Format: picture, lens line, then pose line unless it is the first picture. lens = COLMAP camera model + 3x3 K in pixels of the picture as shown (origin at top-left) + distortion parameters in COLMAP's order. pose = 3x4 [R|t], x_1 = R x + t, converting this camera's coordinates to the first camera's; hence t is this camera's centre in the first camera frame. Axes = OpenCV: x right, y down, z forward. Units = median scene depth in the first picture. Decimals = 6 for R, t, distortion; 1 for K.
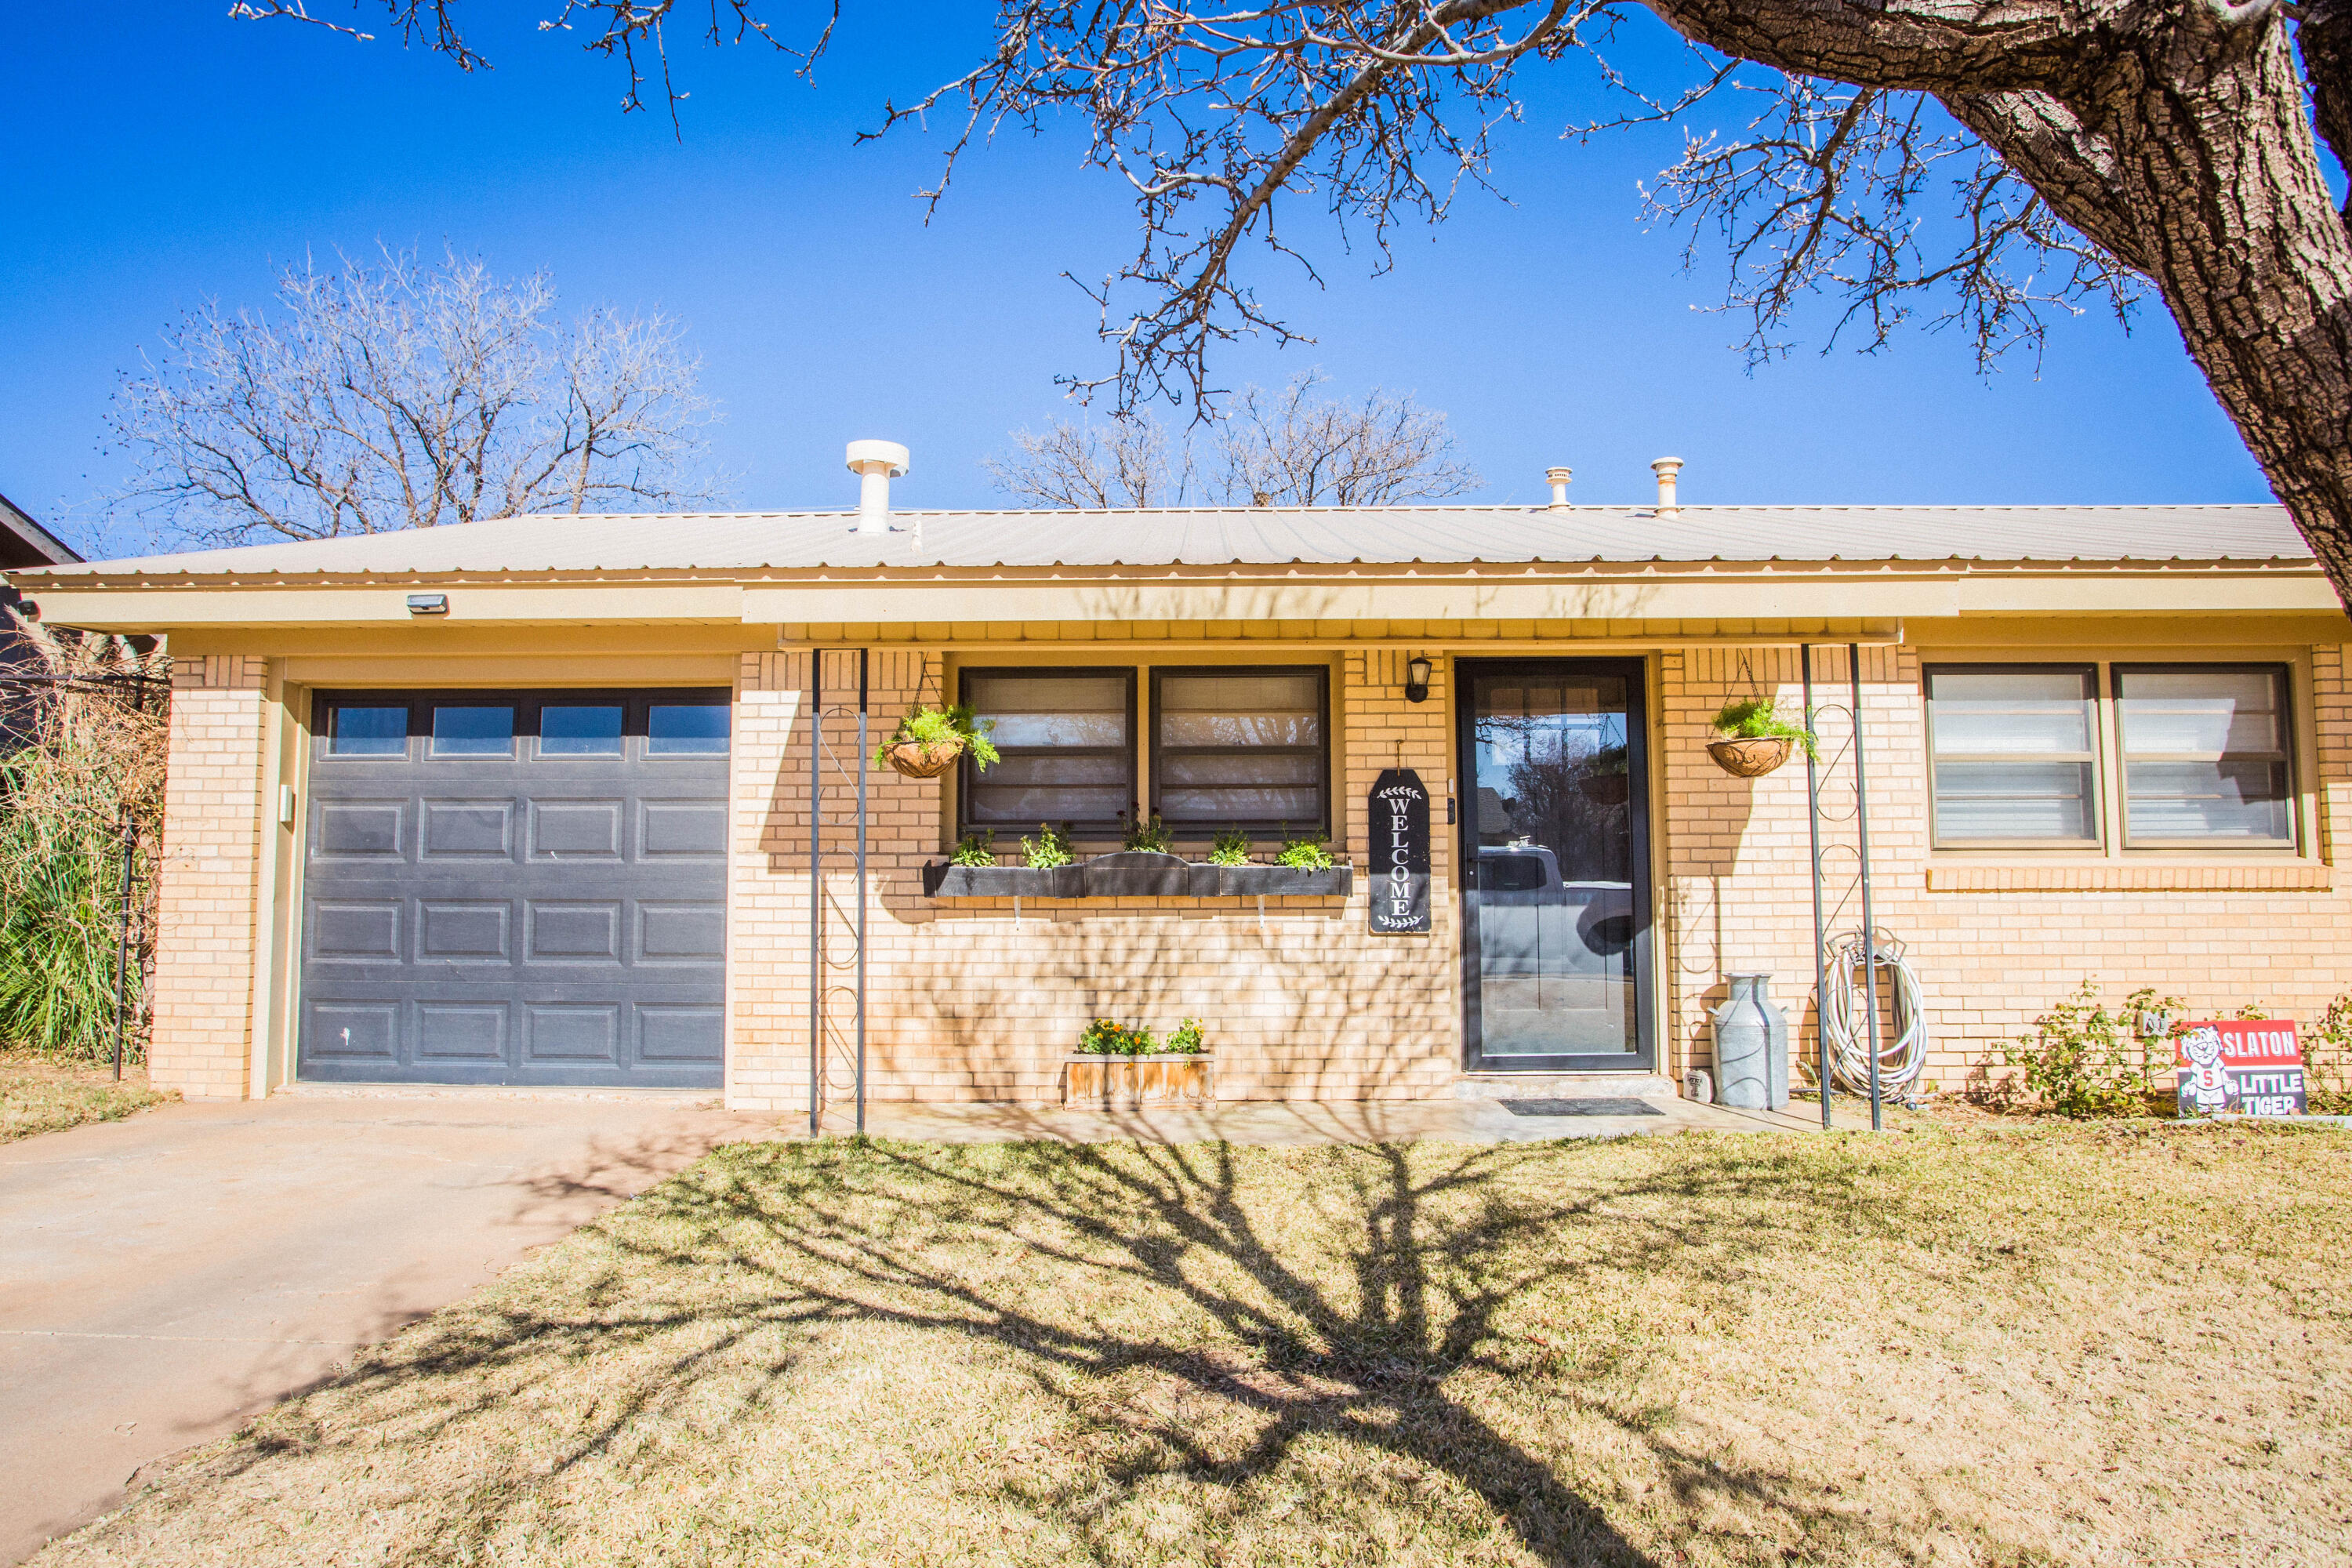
lens RADIAL K [[1347.5, 0, 1167.6], [0, 1347.5, 780.3], [0, 0, 1]] dist [-0.075831, 0.046063]
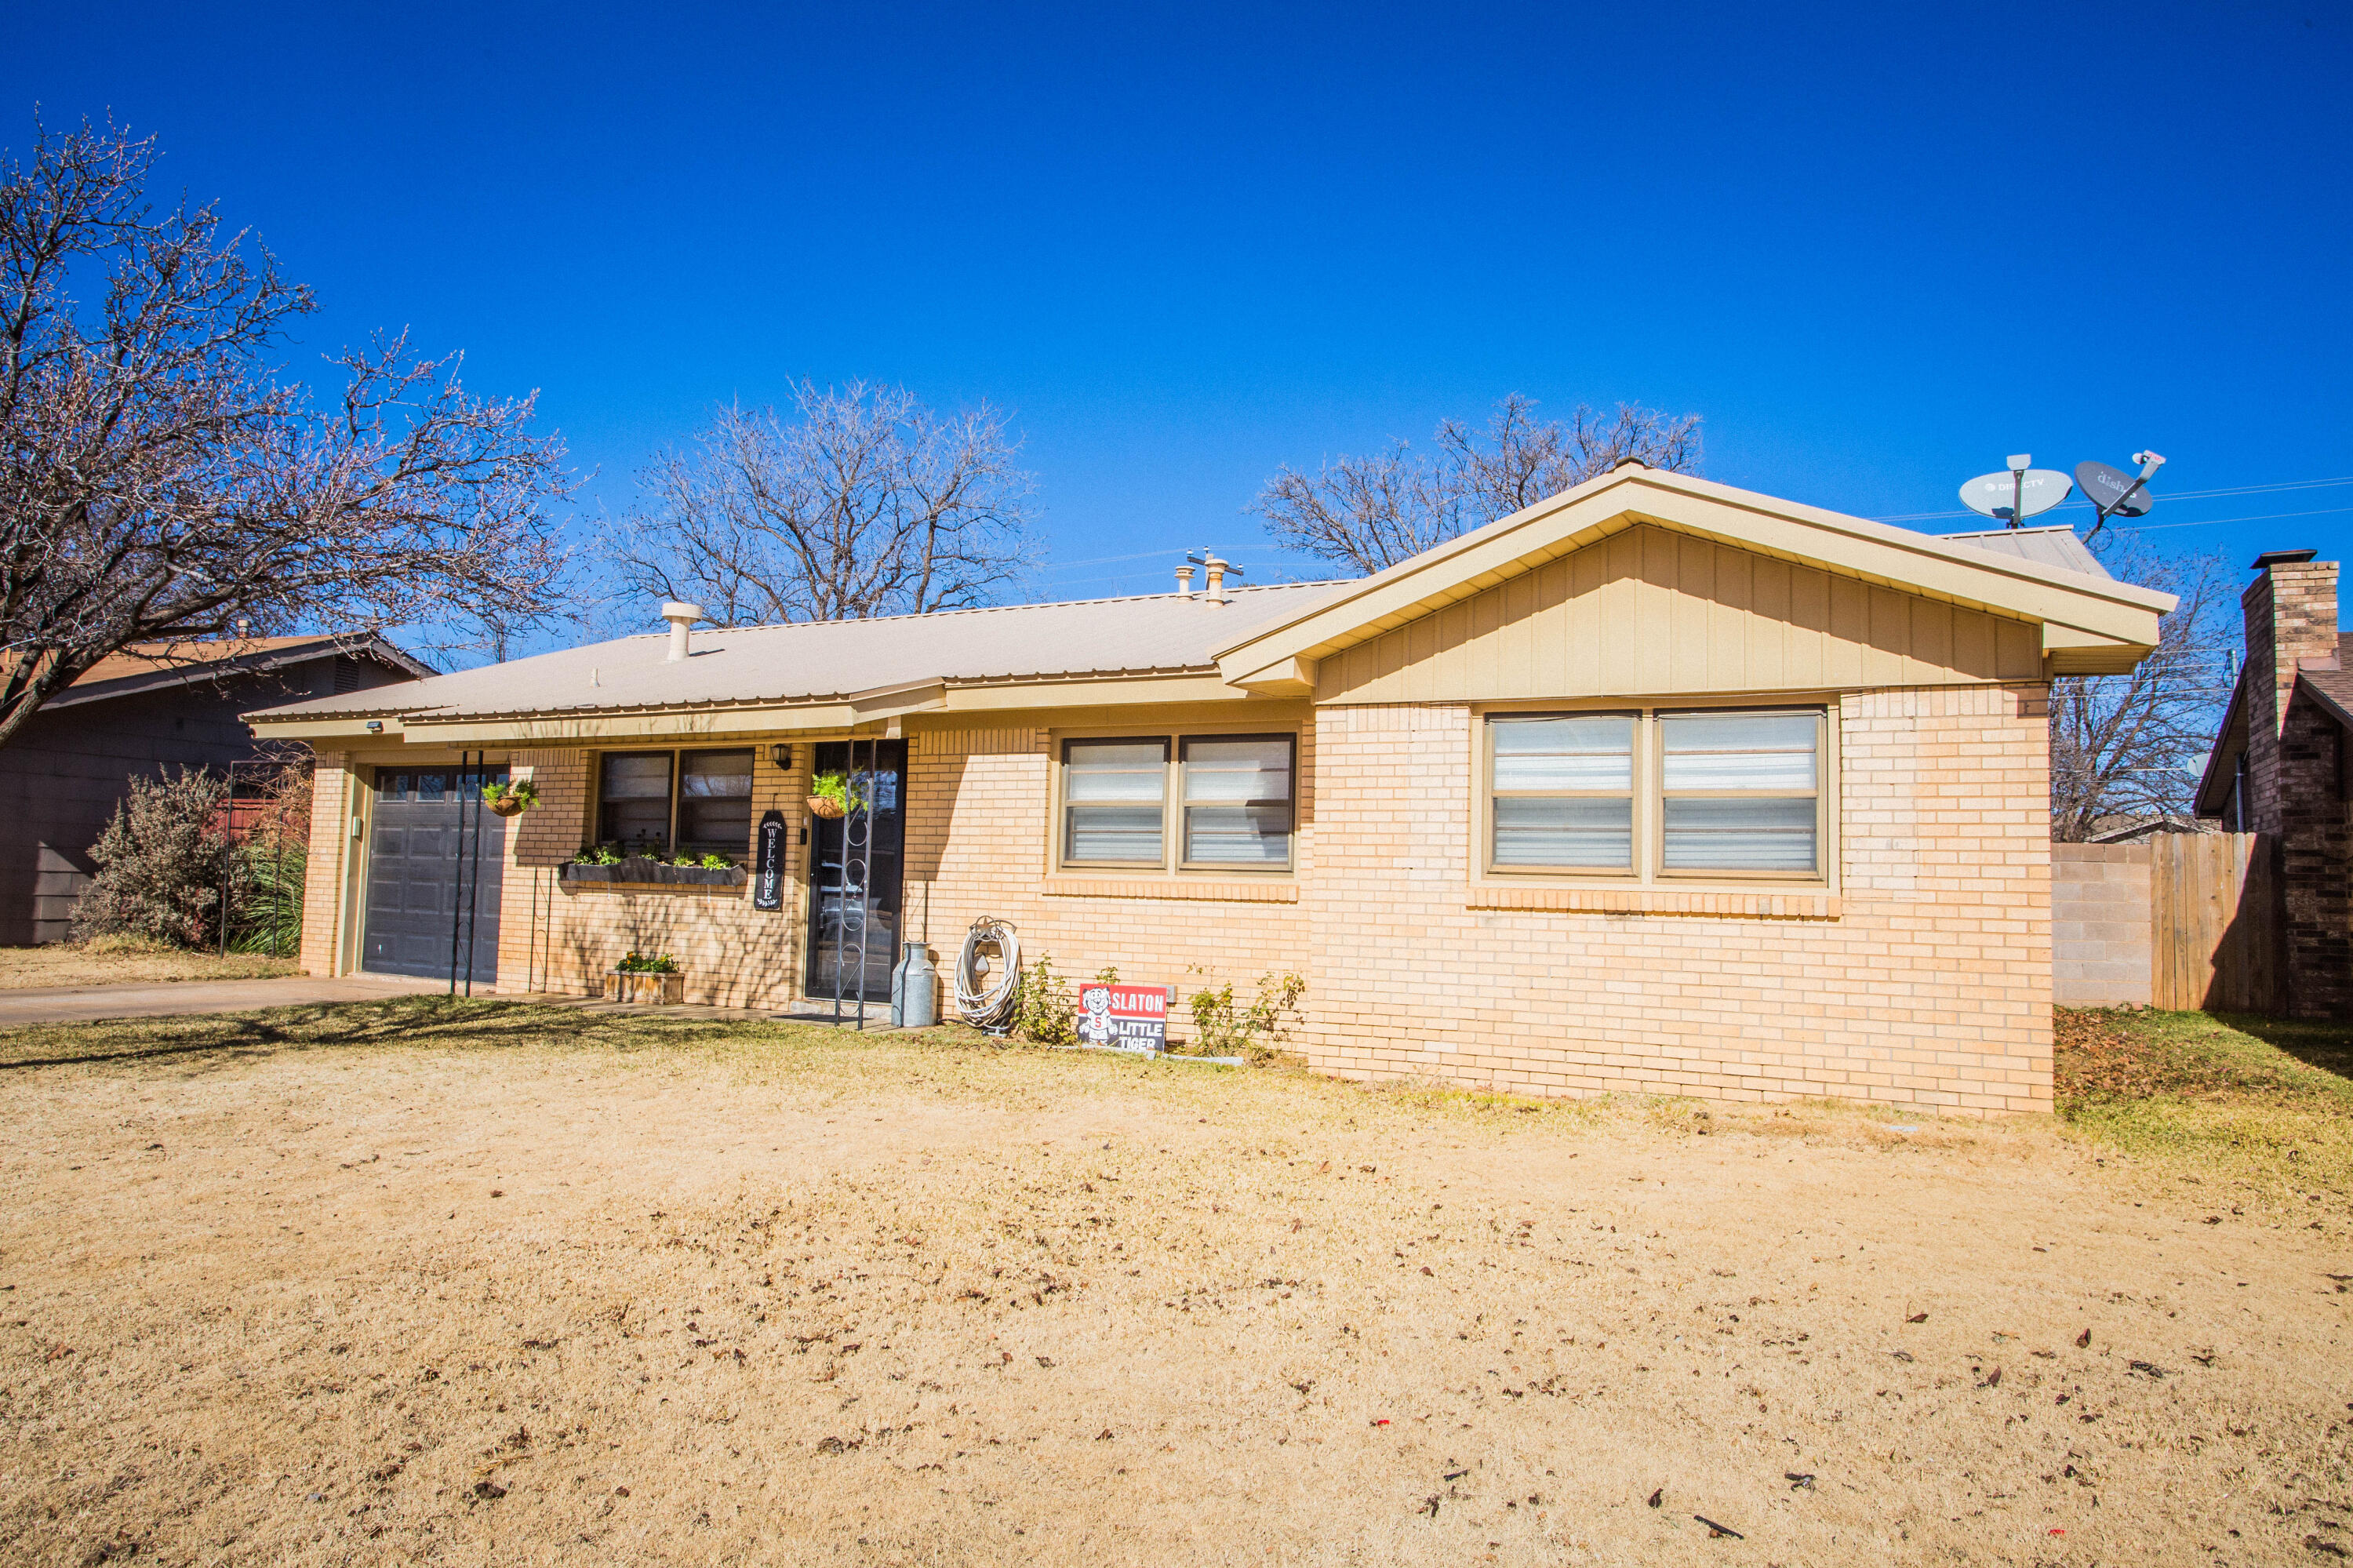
lens RADIAL K [[1469.8, 0, 1176.5], [0, 1469.8, 784.0], [0, 0, 1]] dist [-0.042165, 0.002759]
pose [[0.900220, -0.005455, -0.435401, 1.403827], [0.003046, 0.999976, -0.006231, -0.028640], [0.435425, 0.004282, 0.900215, -0.410257]]
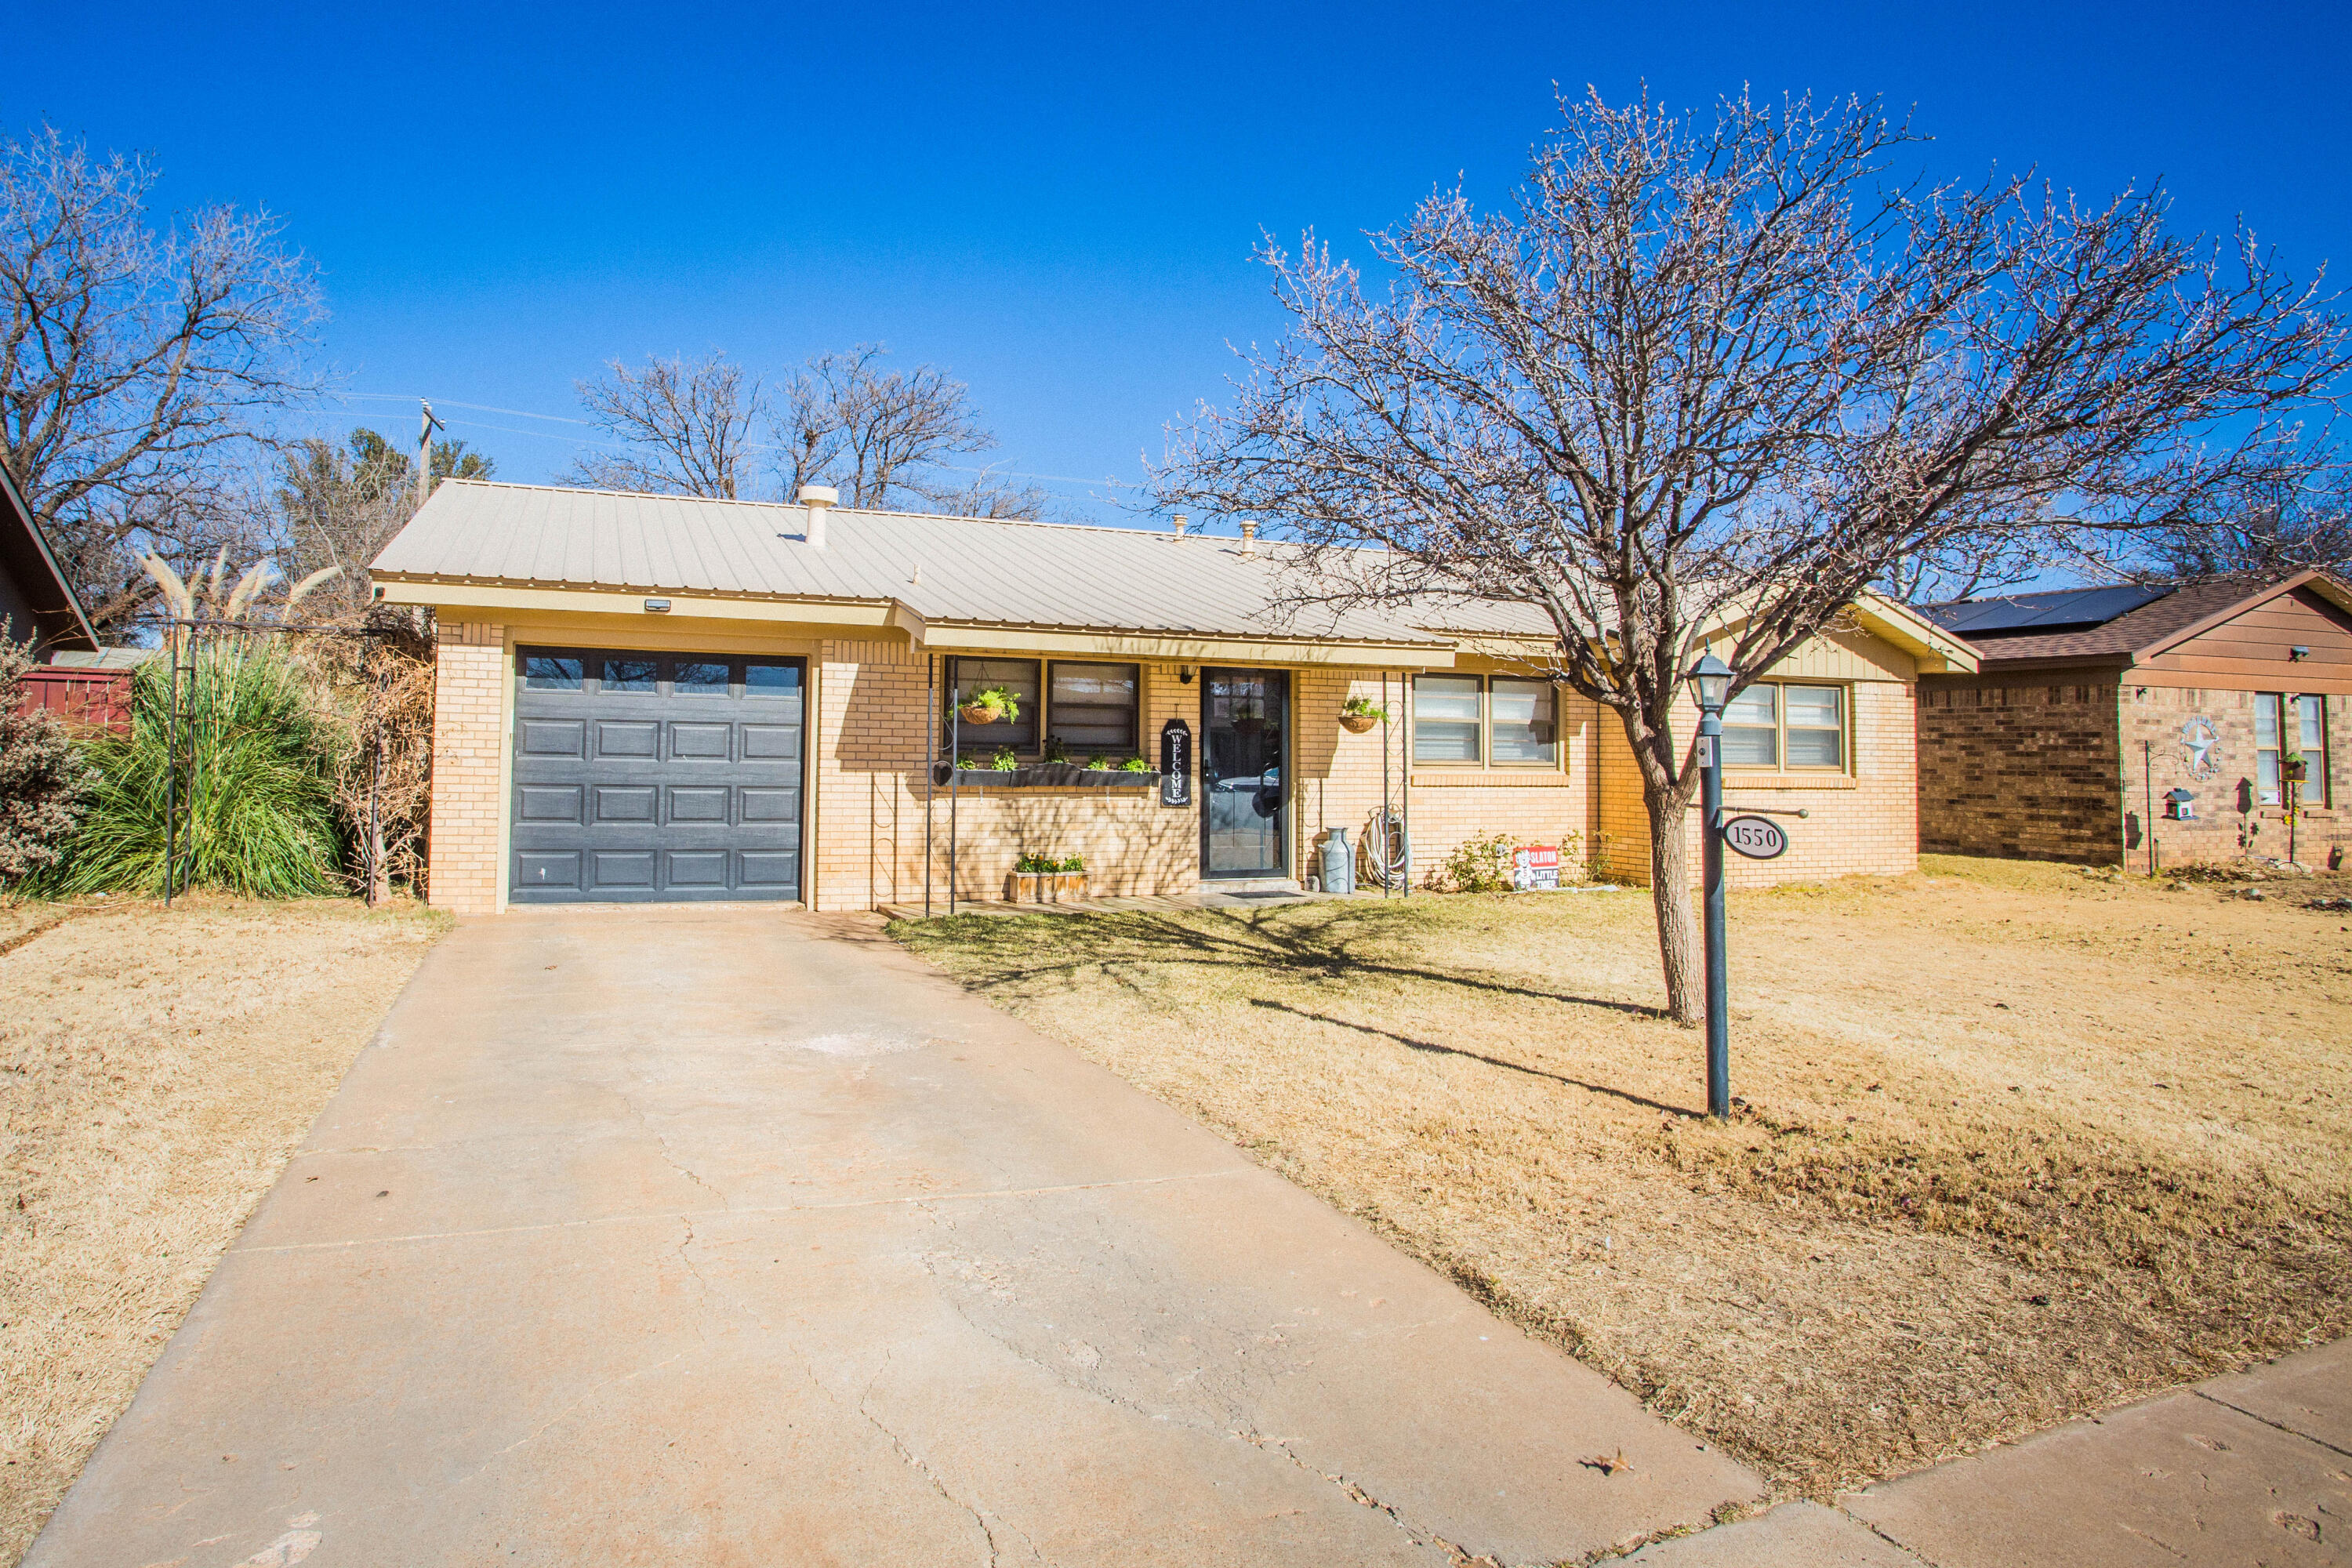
lens RADIAL K [[1284.5, 0, 1015.0], [0, 1284.5, 671.4], [0, 0, 1]] dist [-0.091685, 0.053725]
pose [[0.936388, 0.036865, 0.349026, -0.668776], [-0.042389, 0.999068, 0.008200, -0.080476], [-0.348398, -0.022473, 0.937077, -0.602082]]
